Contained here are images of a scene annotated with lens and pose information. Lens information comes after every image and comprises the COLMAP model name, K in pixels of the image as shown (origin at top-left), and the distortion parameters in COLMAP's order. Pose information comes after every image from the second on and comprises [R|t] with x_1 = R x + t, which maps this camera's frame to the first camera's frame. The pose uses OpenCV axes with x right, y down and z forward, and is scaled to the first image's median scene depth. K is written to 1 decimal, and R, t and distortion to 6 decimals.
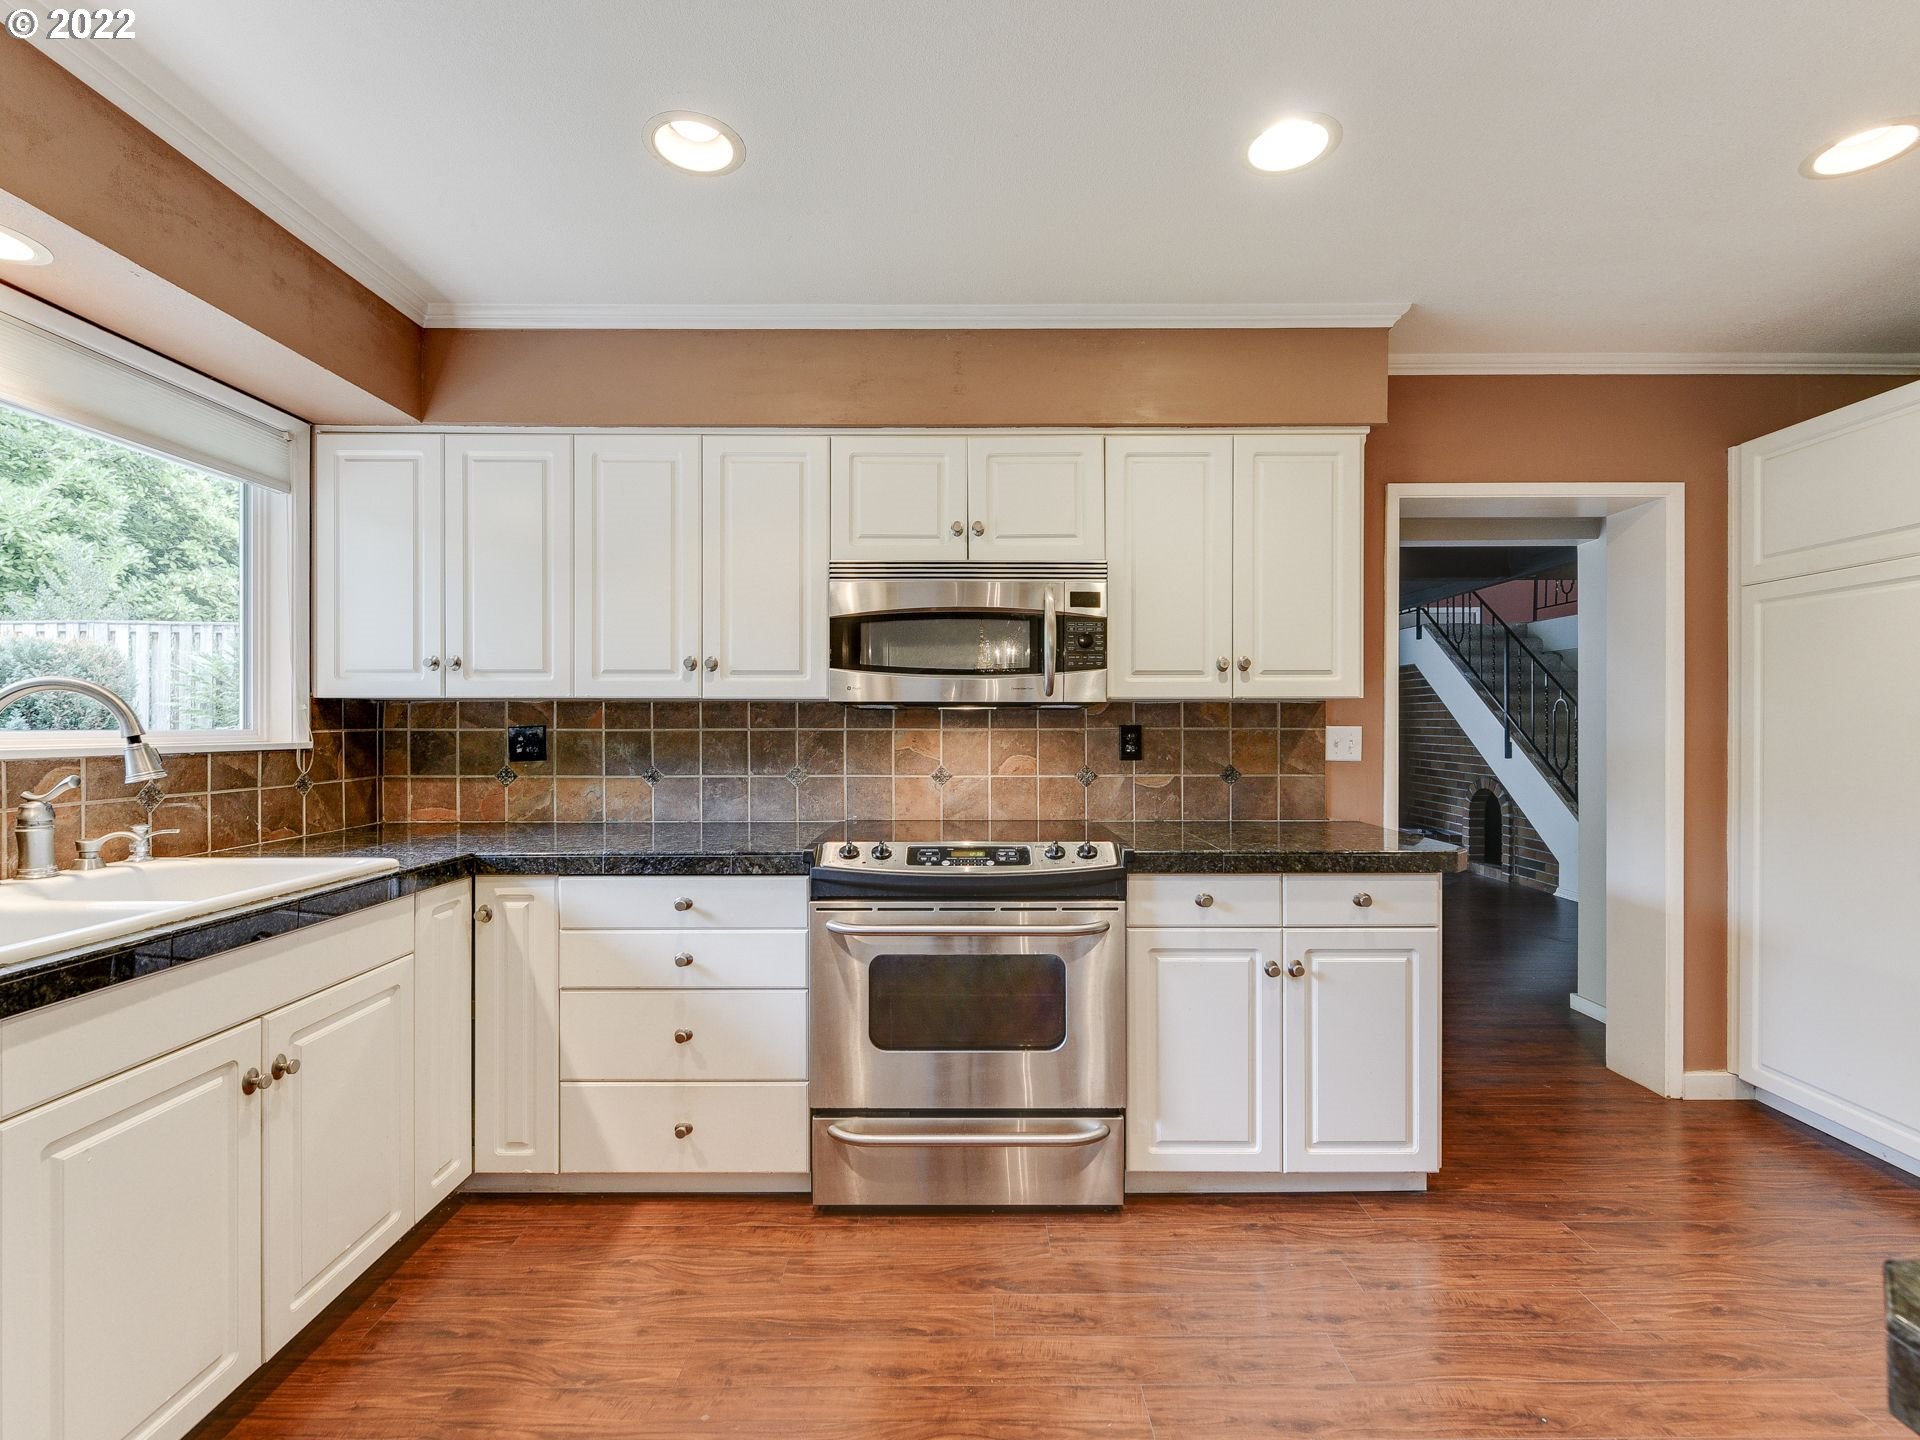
lens RADIAL K [[848.6, 0, 958.2], [0, 848.6, 725.5], [0, 0, 1]] dist [0.010408, -0.006664]
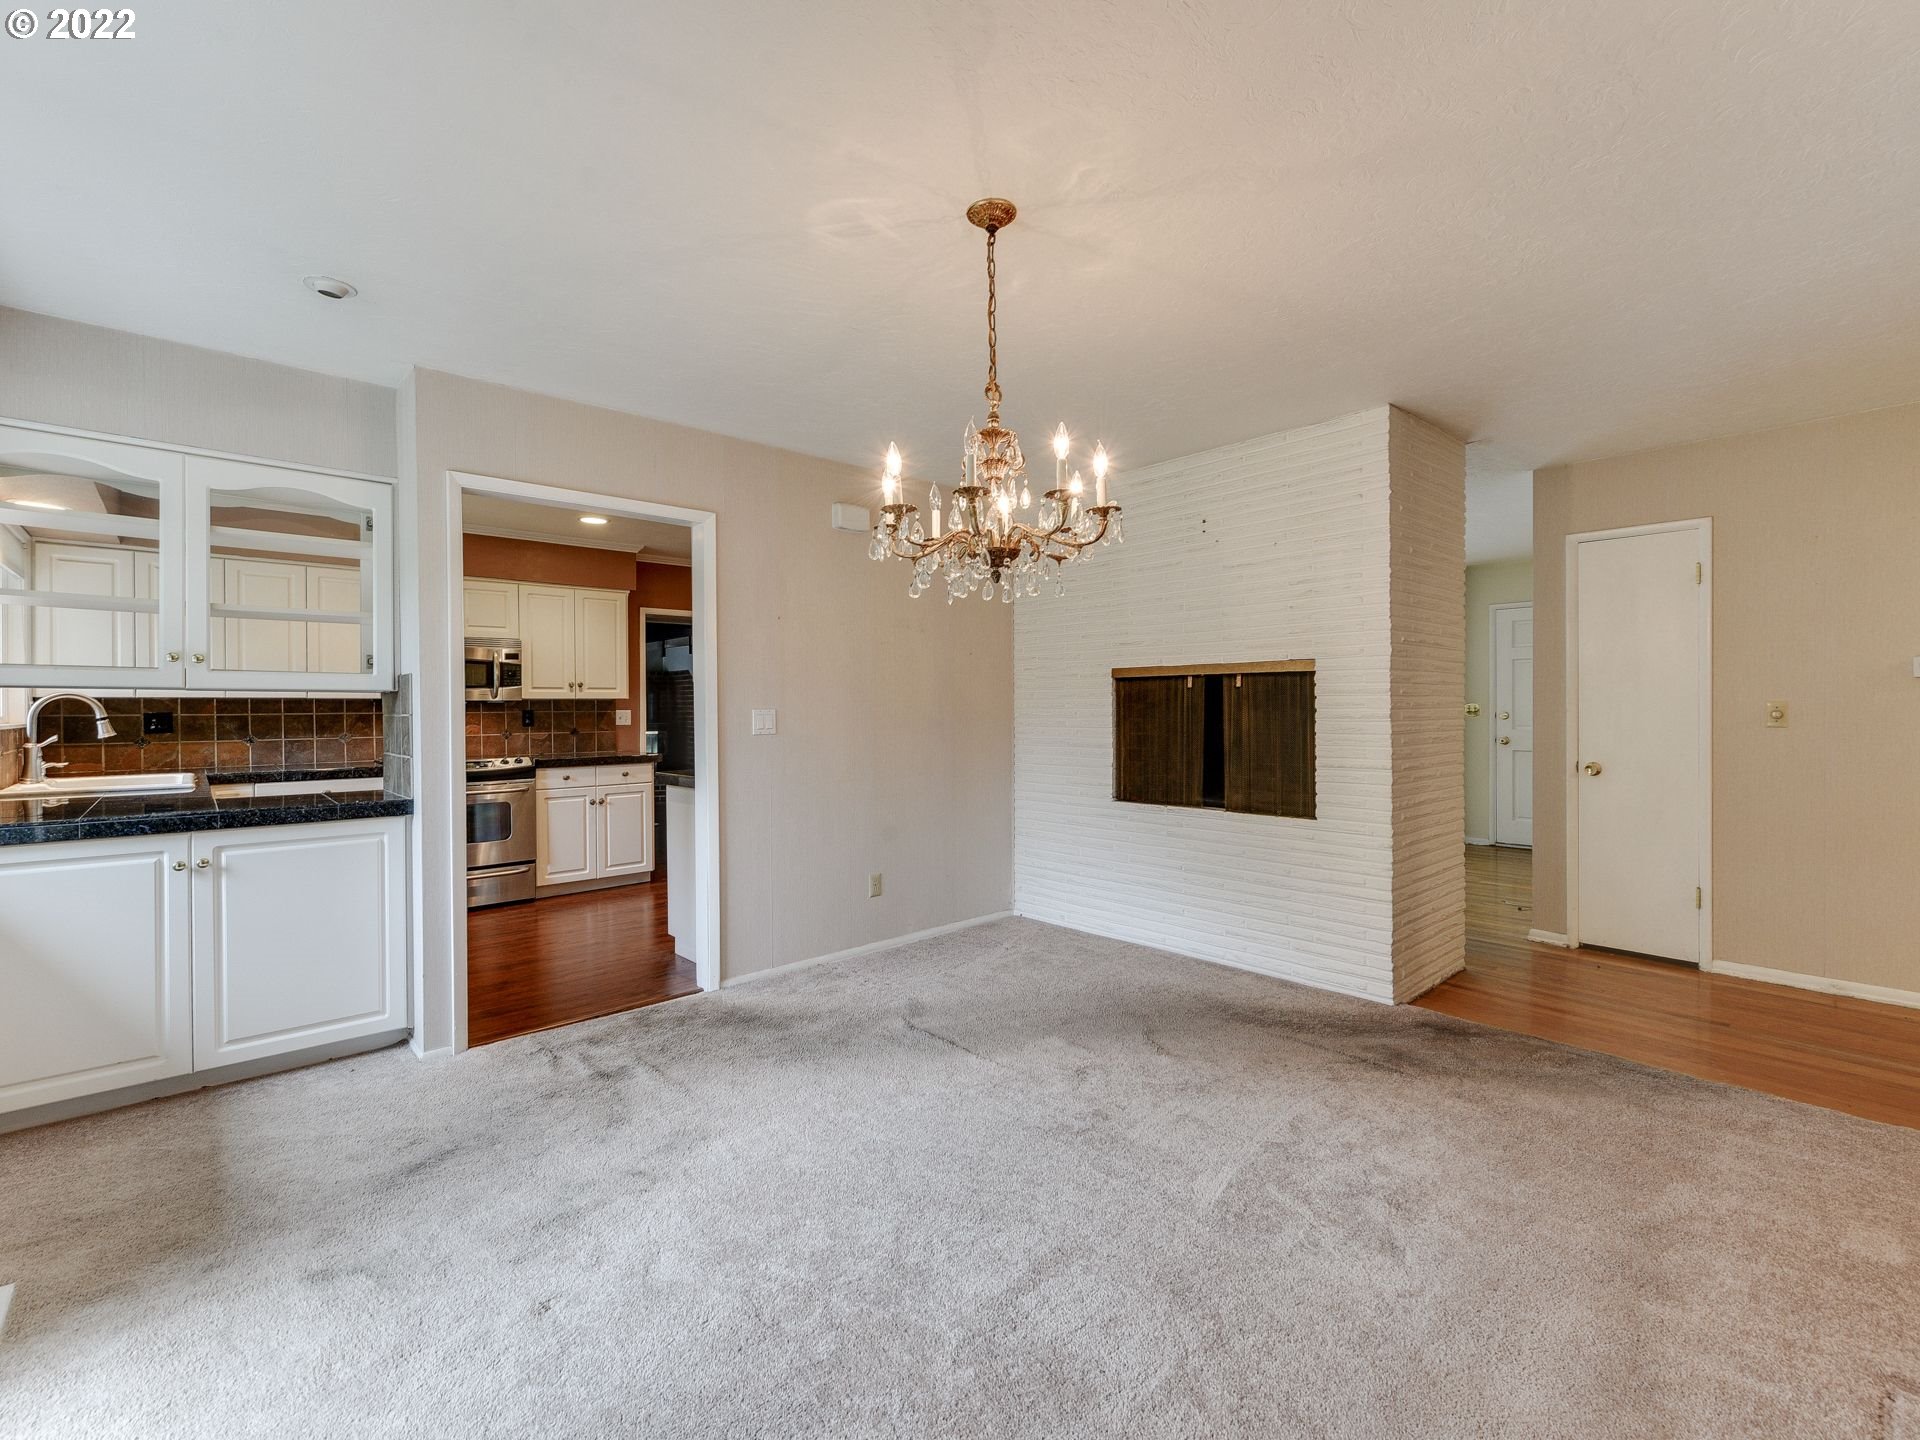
lens RADIAL K [[827.4, 0, 881.2], [0, 827.4, 716.5], [0, 0, 1]] dist [0.000582, 0.000008]
pose [[0.779009, -0.010636, 0.626922, -0.466814], [0.009757, 0.999941, 0.004841, 0.015243], [-0.626936, 0.002345, 0.779067, -1.351007]]
